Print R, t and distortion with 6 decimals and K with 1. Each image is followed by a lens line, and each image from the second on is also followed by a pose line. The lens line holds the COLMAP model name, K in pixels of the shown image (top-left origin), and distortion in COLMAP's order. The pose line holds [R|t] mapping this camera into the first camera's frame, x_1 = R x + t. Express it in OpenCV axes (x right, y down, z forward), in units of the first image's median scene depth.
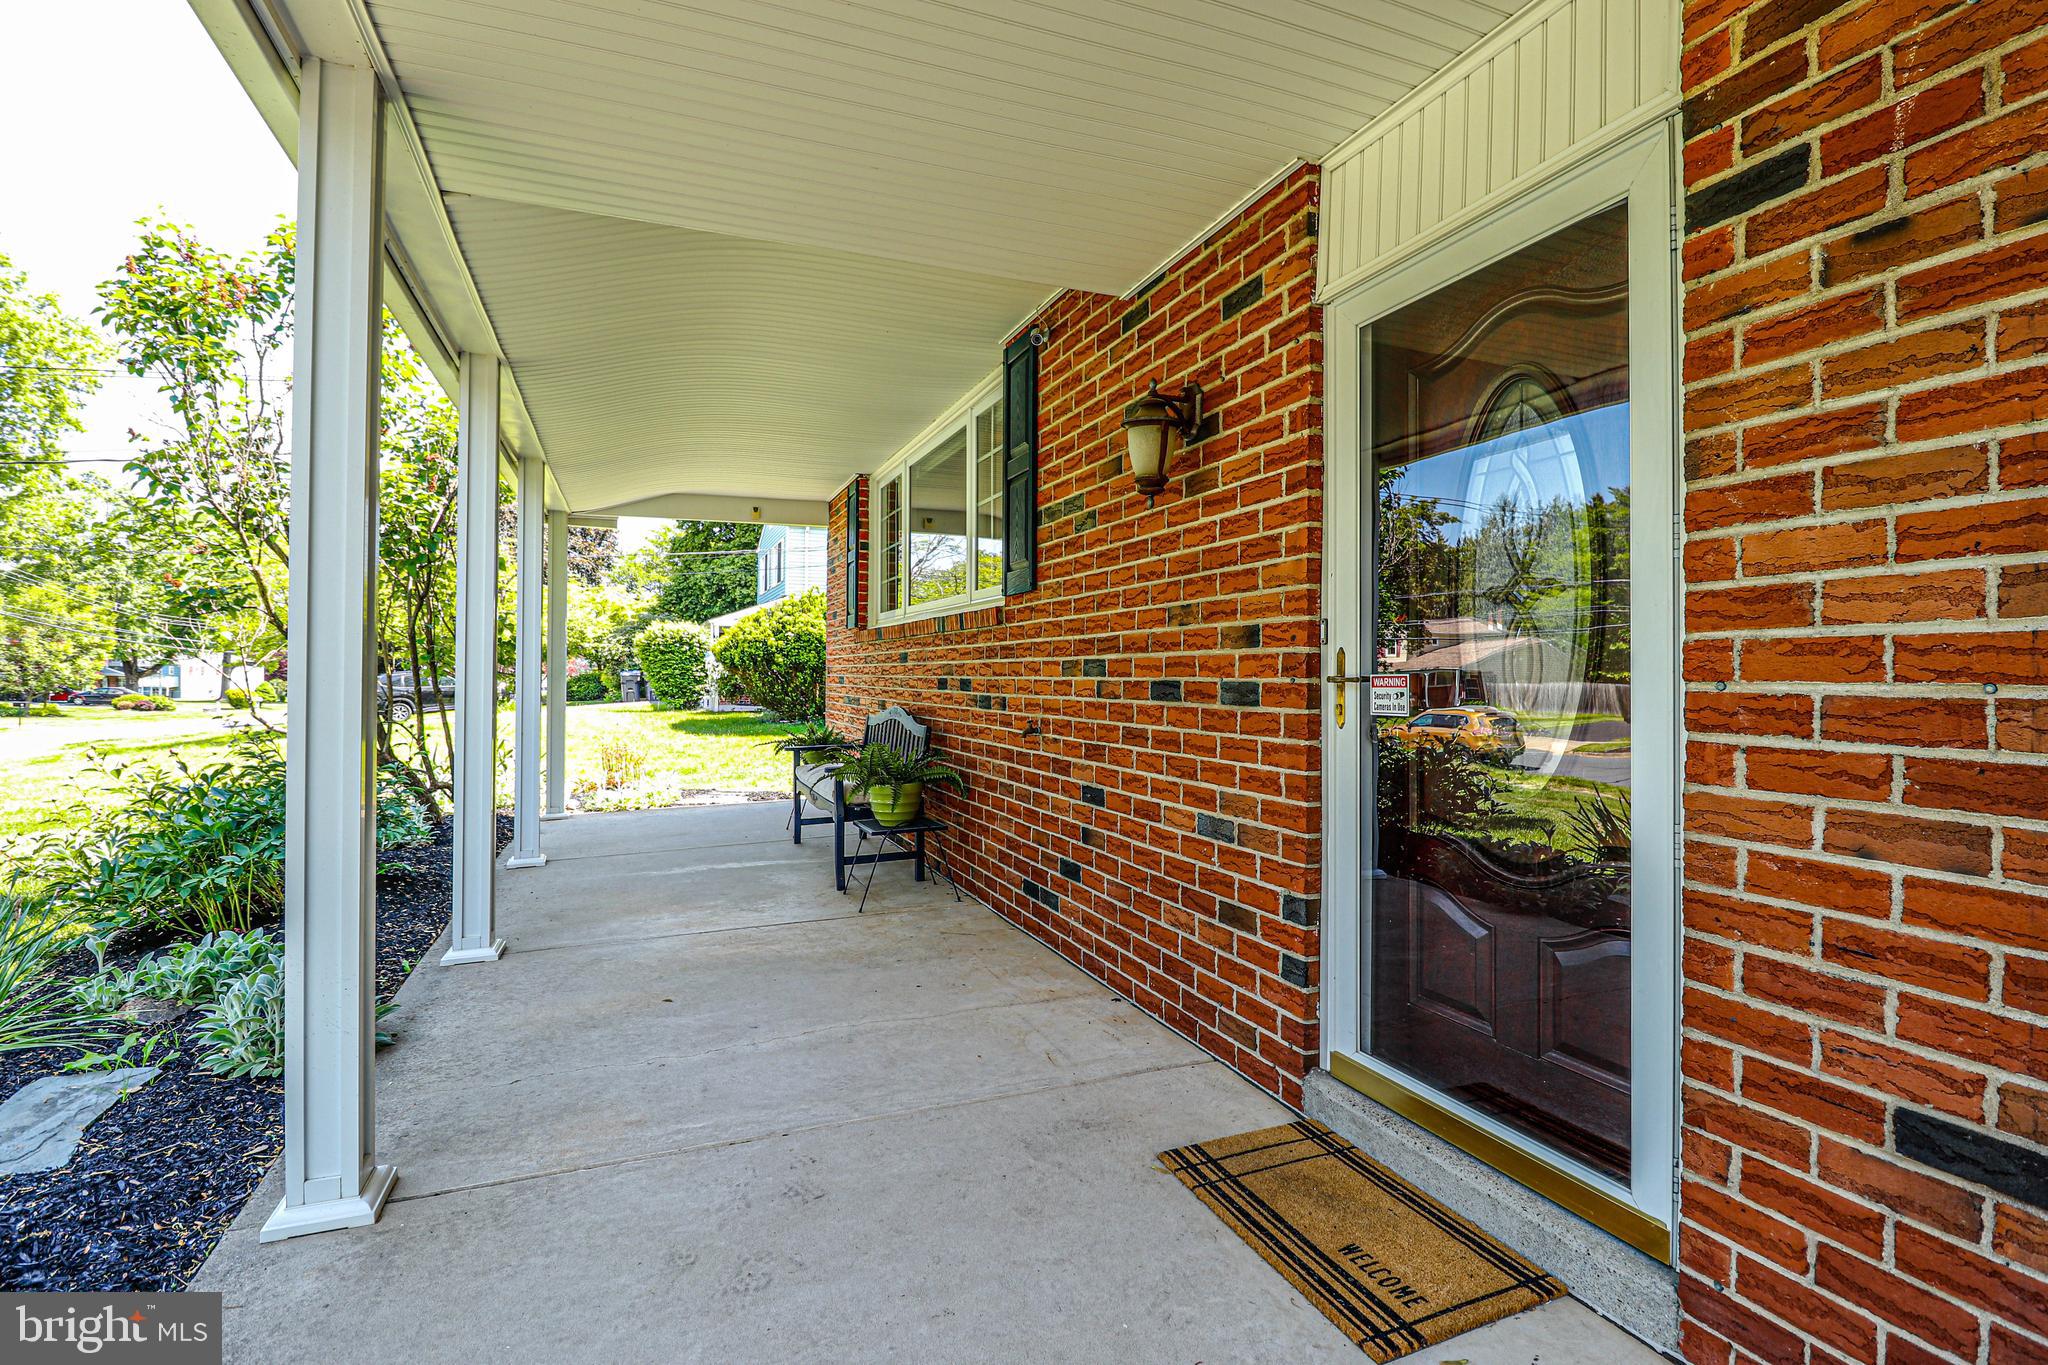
lens RADIAL K [[965.7, 0, 1033.8], [0, 965.7, 677.1], [0, 0, 1]] dist [-0.008923, -0.007542]
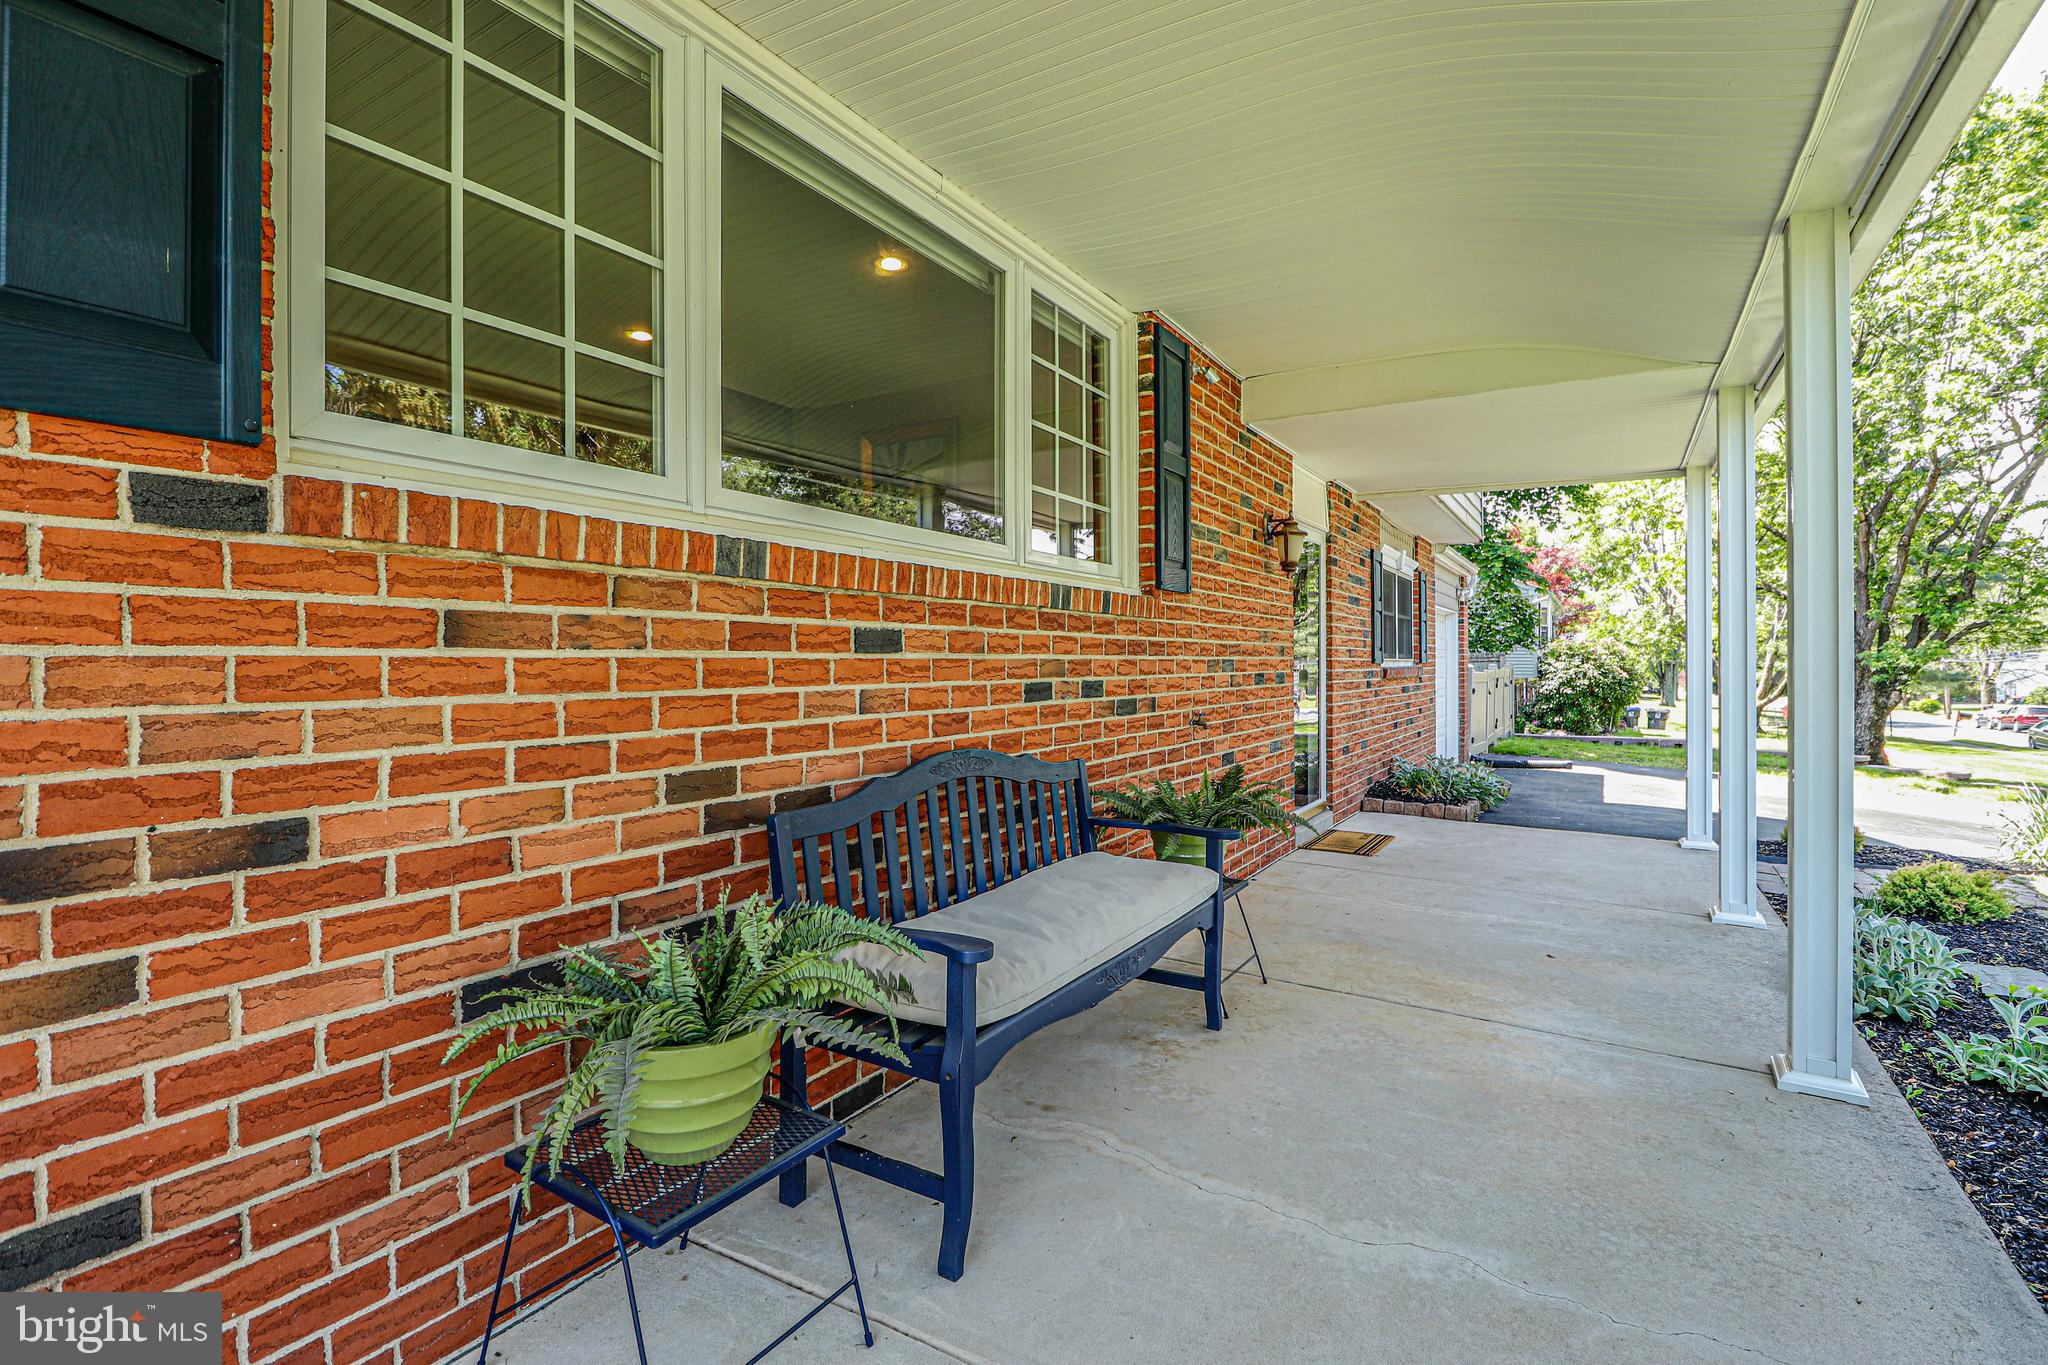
lens RADIAL K [[965.7, 0, 1015.9], [0, 965.7, 673.2], [0, 0, 1]] dist [-0.008923, -0.007542]
pose [[-0.589044, -0.013165, 0.807994, -1.259738], [0.001465, 0.999848, 0.017359, -0.033497], [-0.808099, 0.011409, -0.588936, 2.973924]]
